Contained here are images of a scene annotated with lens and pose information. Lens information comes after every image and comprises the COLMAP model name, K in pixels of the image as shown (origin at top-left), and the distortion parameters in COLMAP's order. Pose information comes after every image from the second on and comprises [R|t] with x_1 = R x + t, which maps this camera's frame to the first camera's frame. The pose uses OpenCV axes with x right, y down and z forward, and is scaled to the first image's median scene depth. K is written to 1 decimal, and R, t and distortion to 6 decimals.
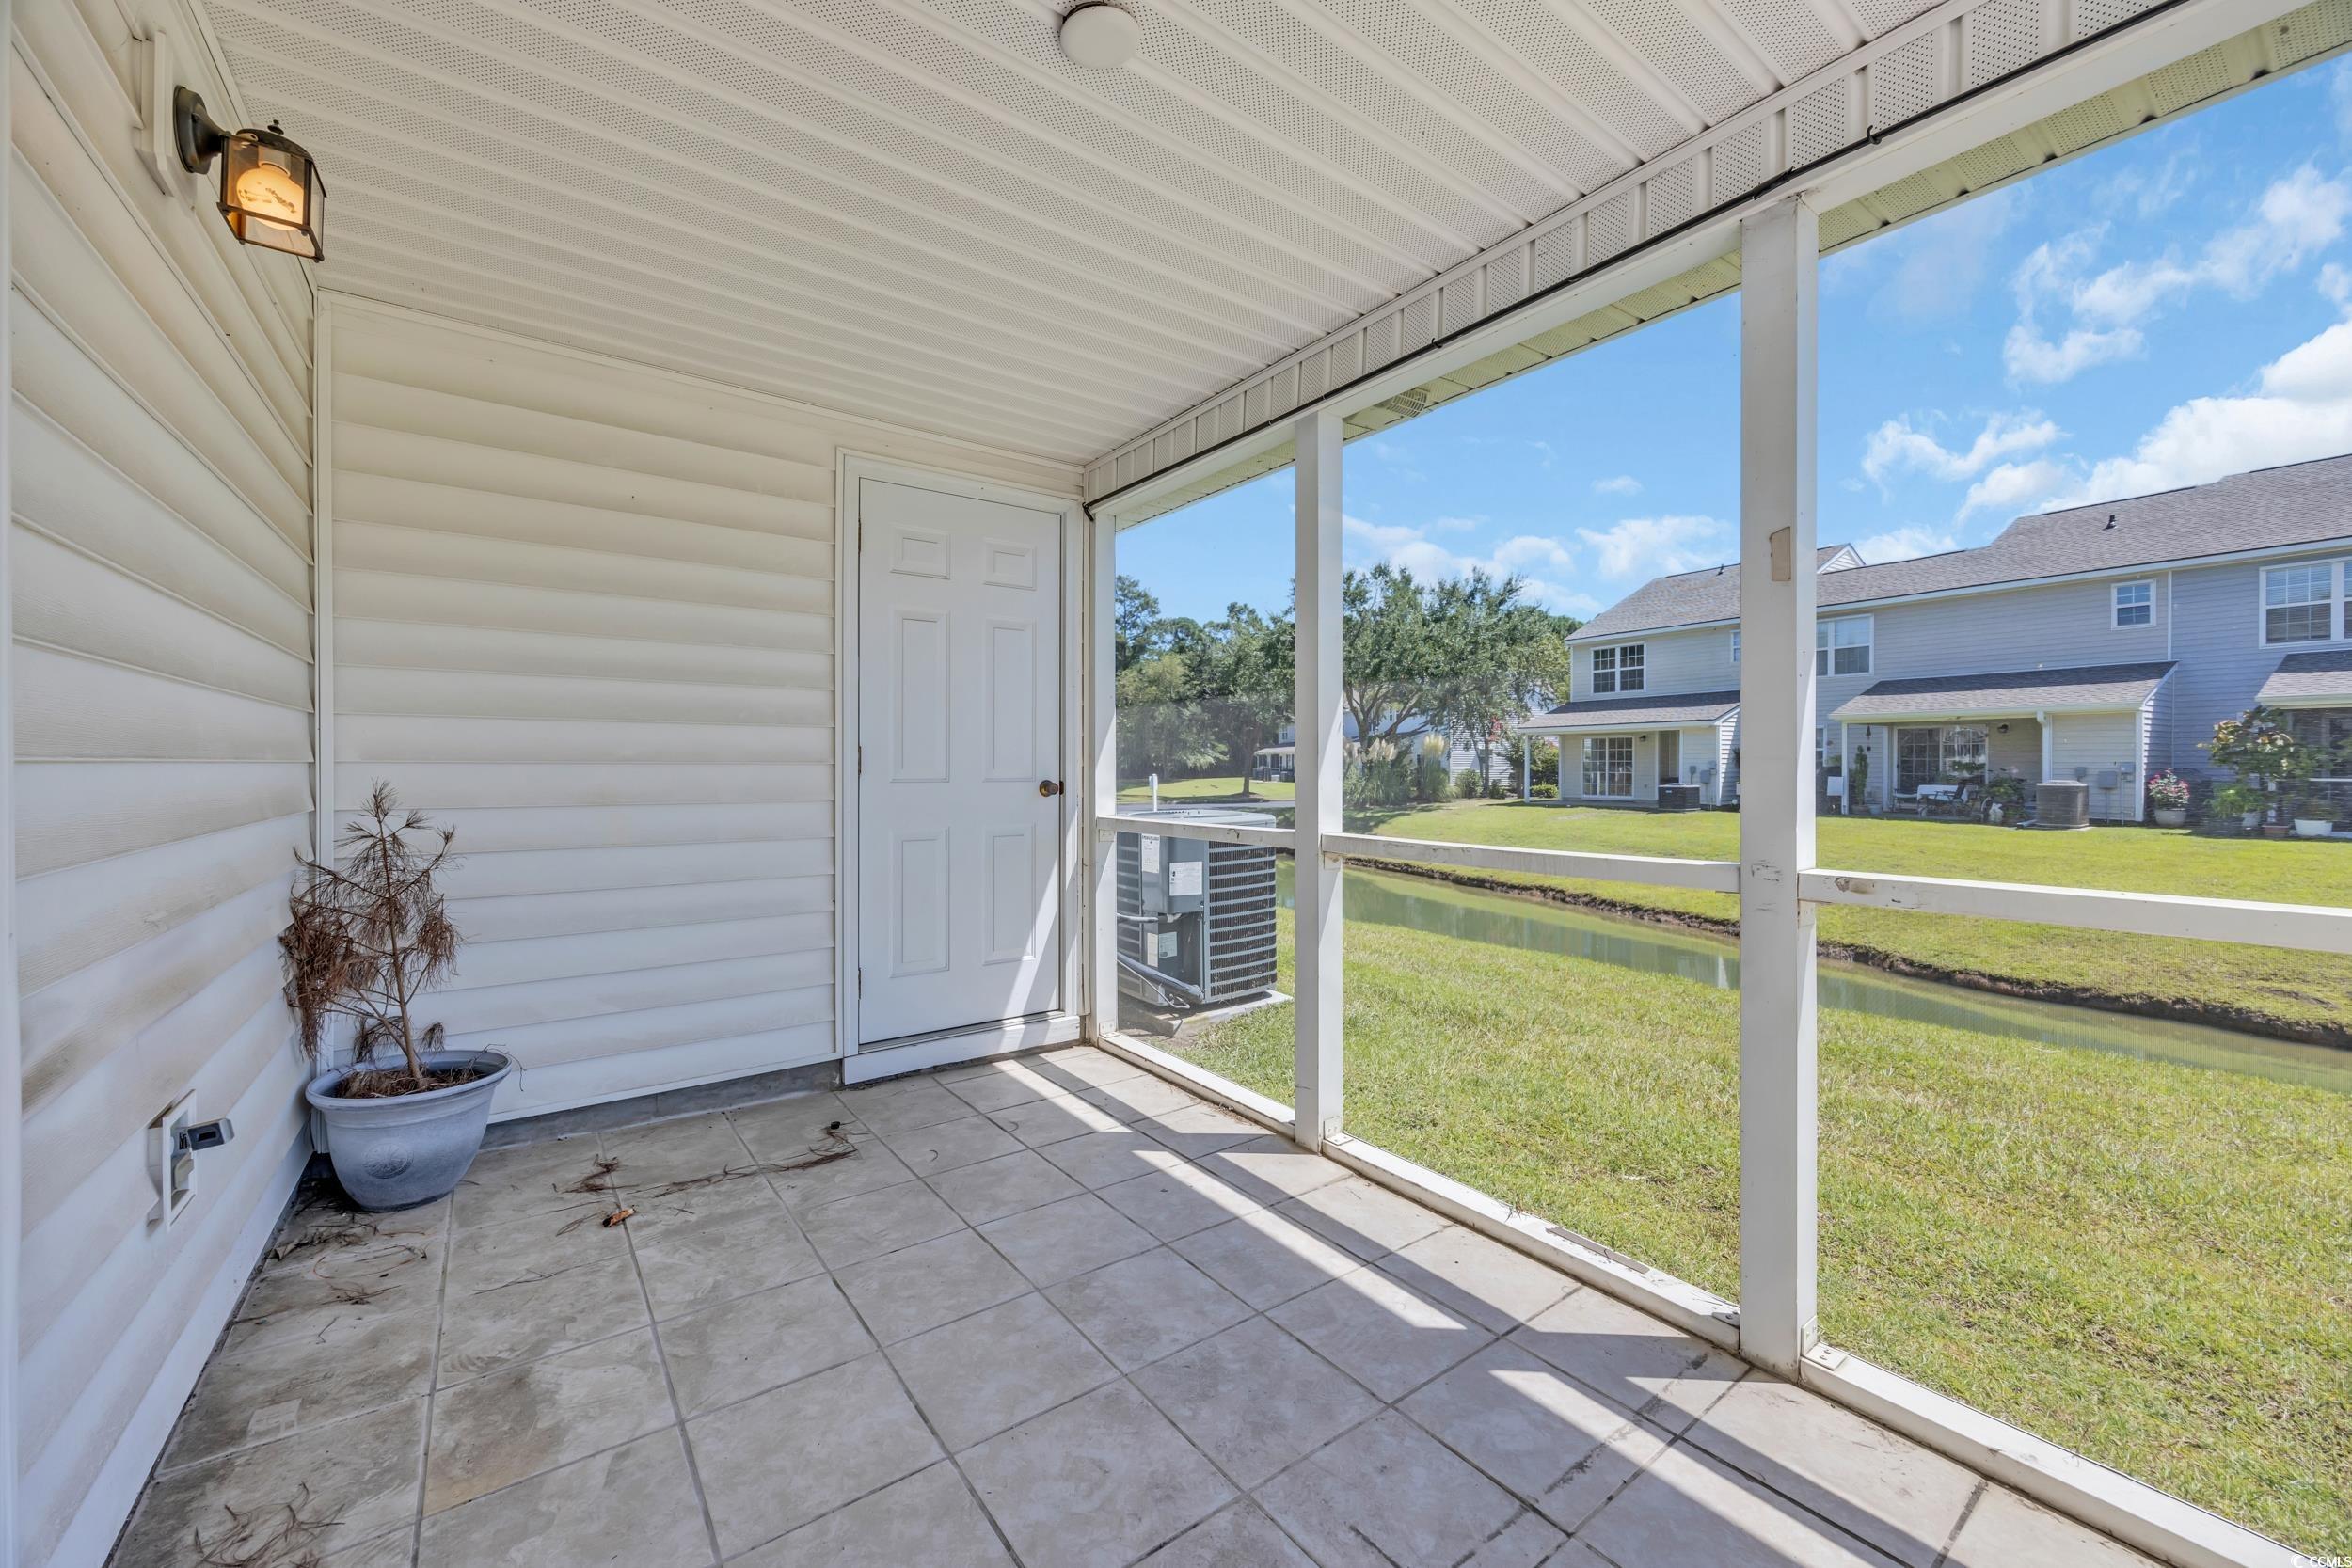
lens RADIAL K [[915.3, 0, 1153.8], [0, 915.3, 762.9], [0, 0, 1]] dist [0.000150, 0.000173]
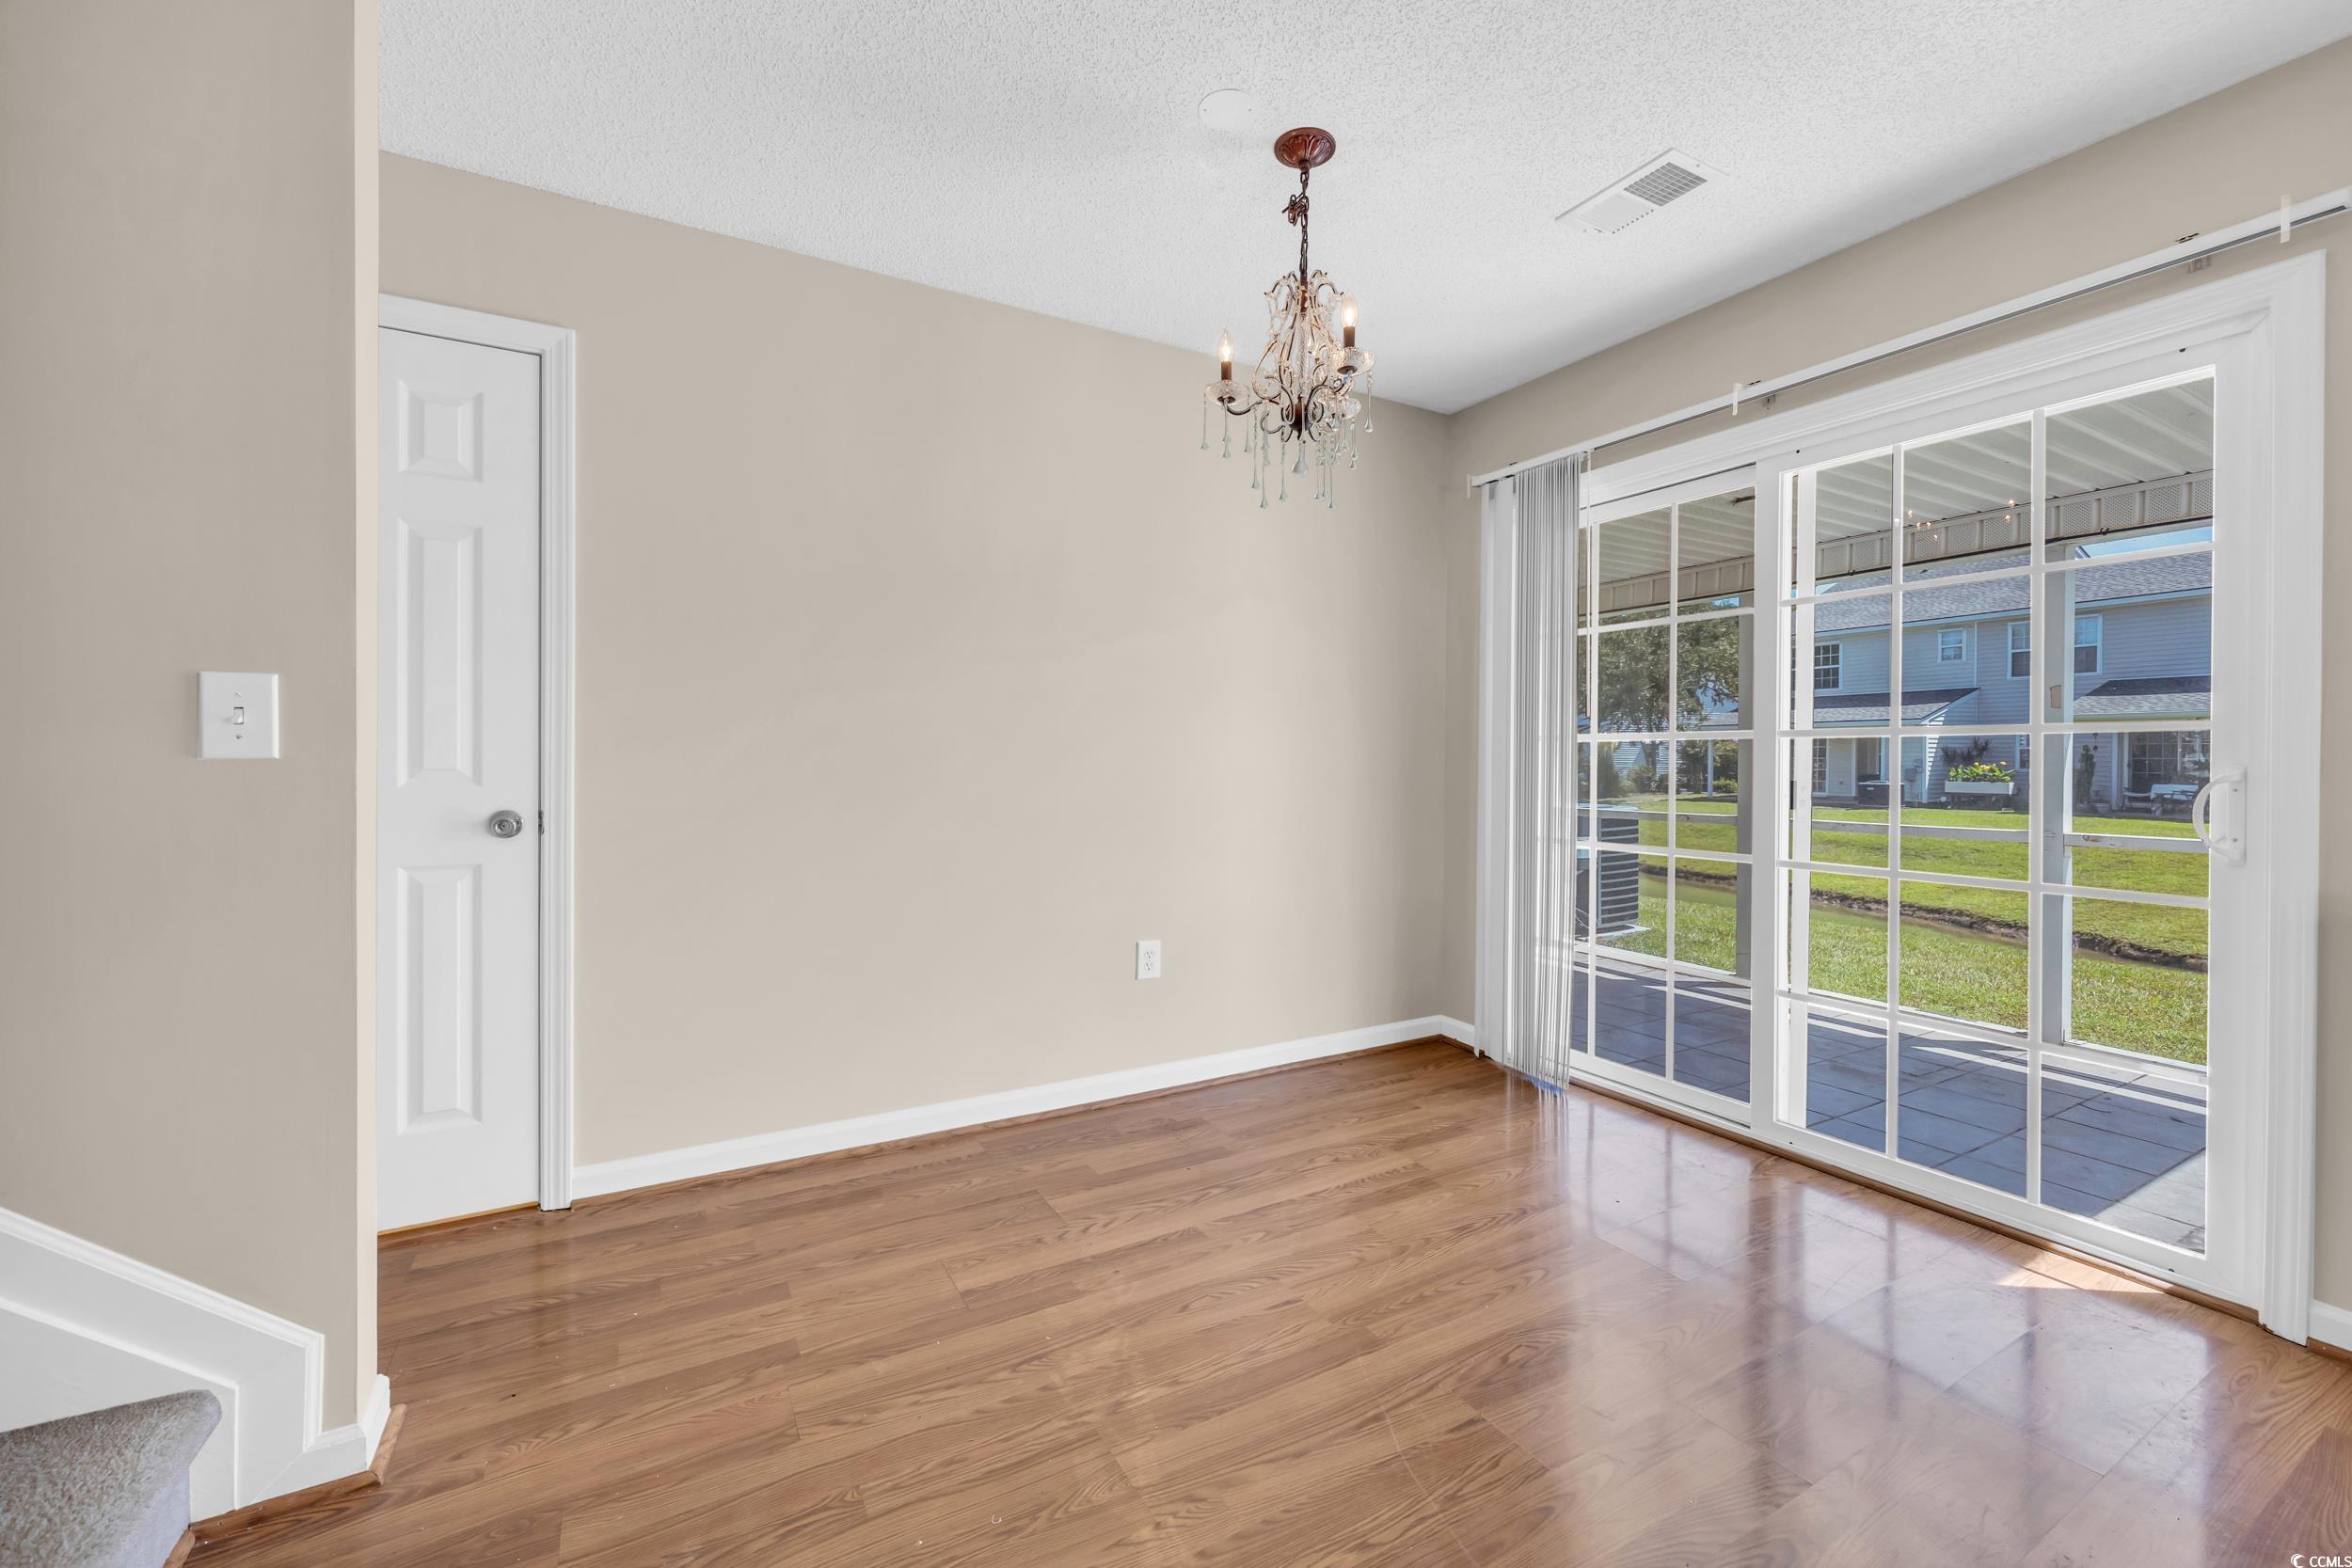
lens RADIAL K [[915.3, 0, 1101.1], [0, 915.3, 758.3], [0, 0, 1]] dist [0.000150, 0.000173]
pose [[0.986731, 0.001846, -0.162354, -0.141968], [-0.000888, 0.999982, 0.005973, -0.009177], [0.162362, -0.005750, 0.986714, -0.180373]]
